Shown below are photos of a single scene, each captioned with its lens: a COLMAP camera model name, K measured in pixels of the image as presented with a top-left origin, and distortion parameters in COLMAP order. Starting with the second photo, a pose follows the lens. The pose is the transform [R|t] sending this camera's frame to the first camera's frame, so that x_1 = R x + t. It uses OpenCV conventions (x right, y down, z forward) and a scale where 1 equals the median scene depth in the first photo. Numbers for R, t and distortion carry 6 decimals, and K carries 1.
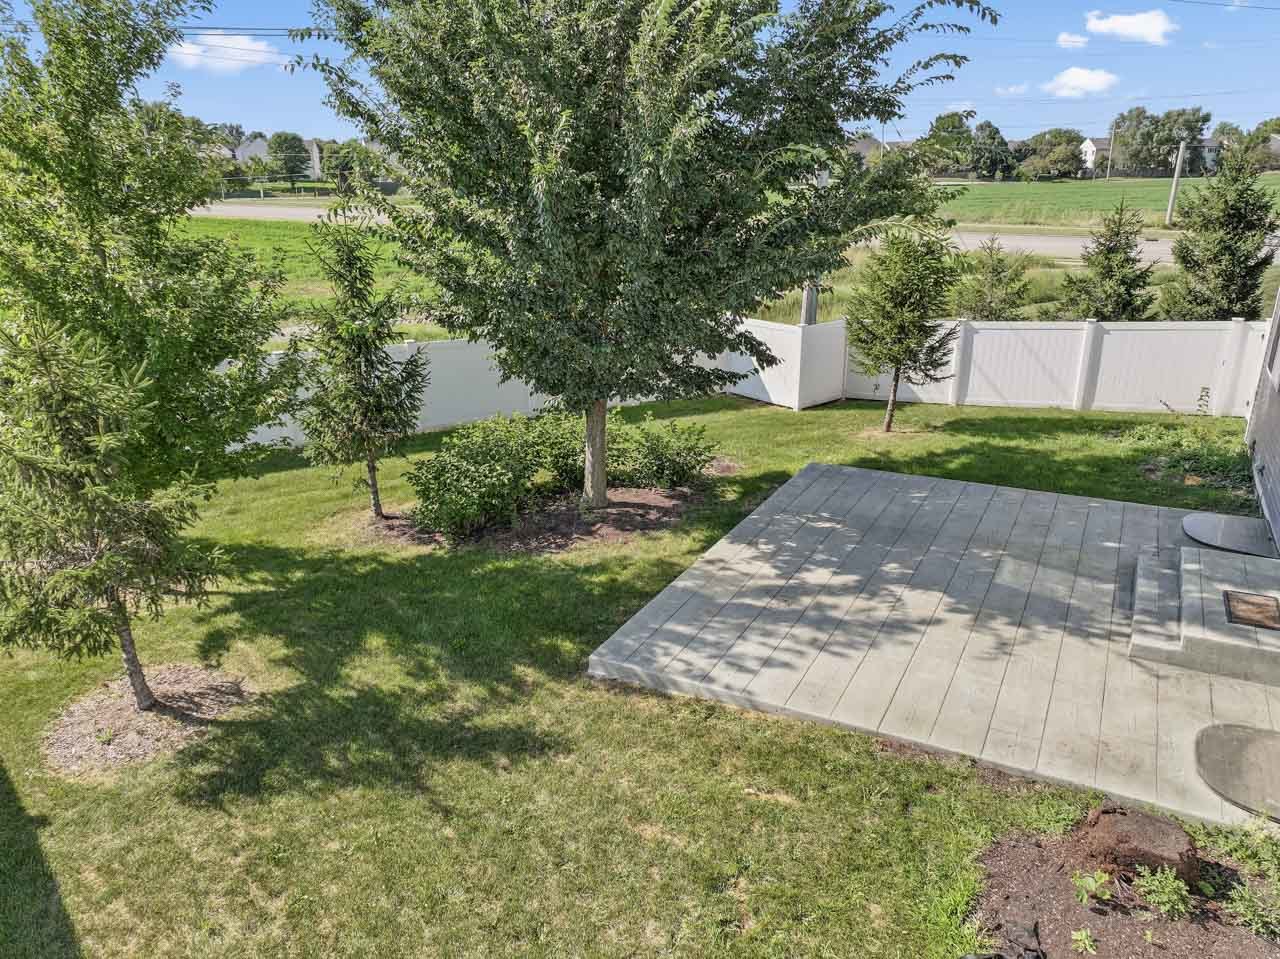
lens RADIAL K [[896.8, 0, 647.4], [0, 896.8, 478.4], [0, 0, 1]] dist [0.005191, 0.006531]
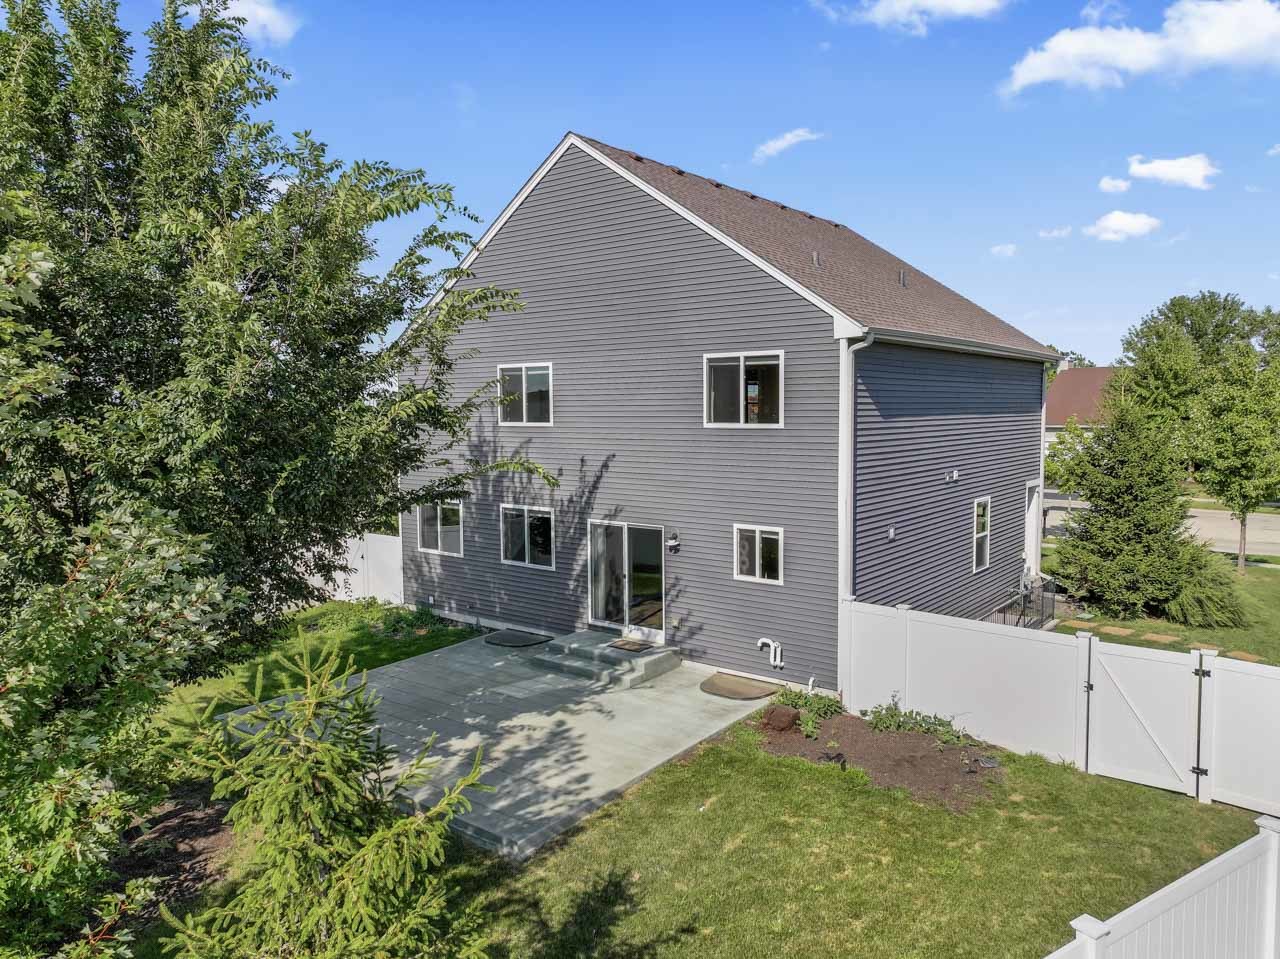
lens RADIAL K [[896.8, 0, 647.4], [0, 896.8, 478.4], [0, 0, 1]] dist [0.005191, 0.006531]
pose [[0.169623, -0.073183, 0.982788, -1.040925], [0.336743, 0.941520, 0.011990, -0.177843], [-0.926192, 0.328913, 0.184348, 0.469774]]
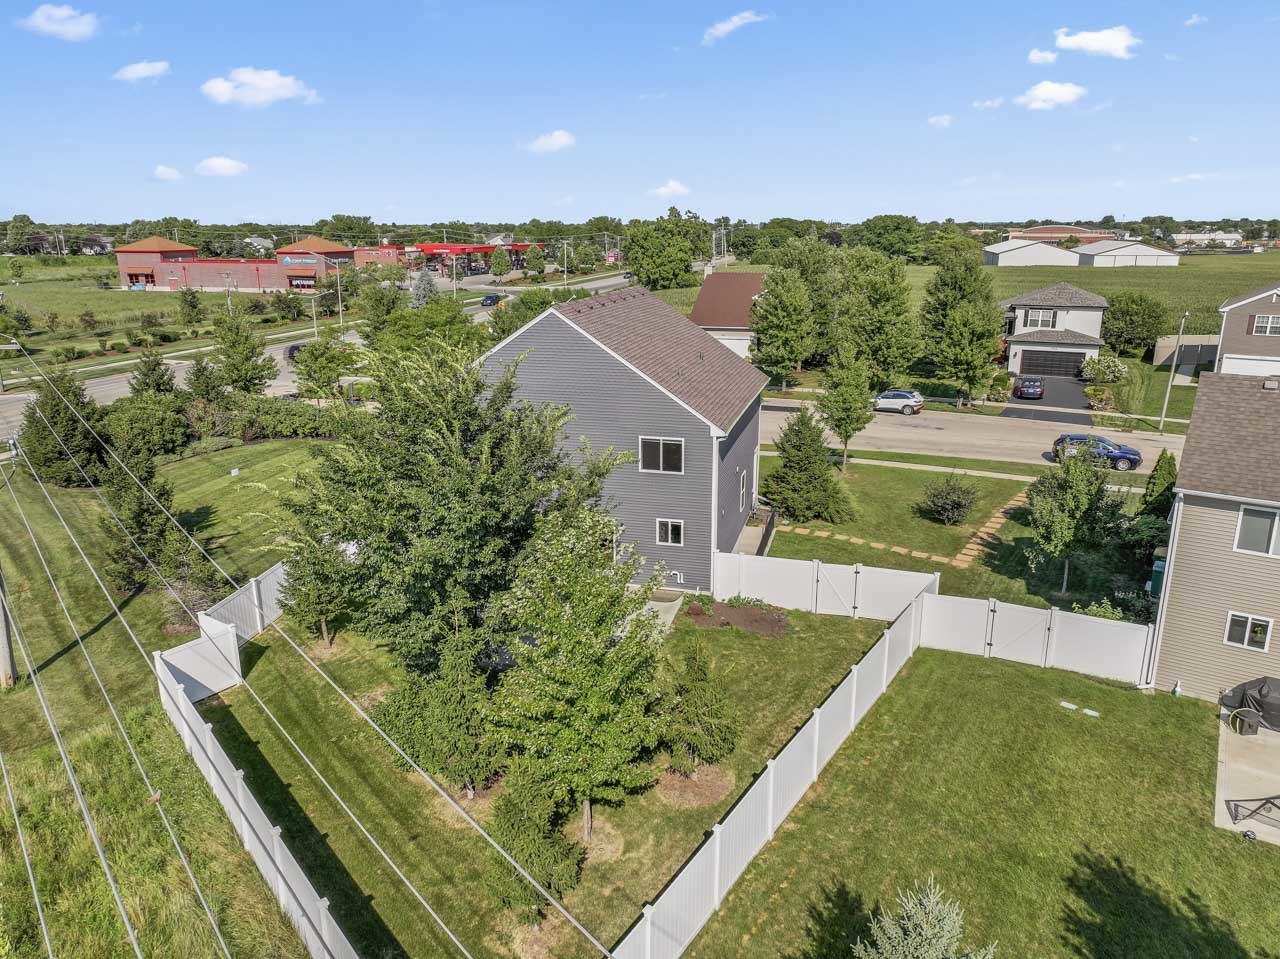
lens RADIAL K [[896.8, 0, 647.4], [0, 896.8, 478.4], [0, 0, 1]] dist [0.005191, 0.006531]
pose [[-0.242724, -0.258707, 0.934963, -2.425995], [0.327764, 0.885237, 0.330038, -1.230457], [-0.913048, 0.386555, -0.130073, 1.039209]]
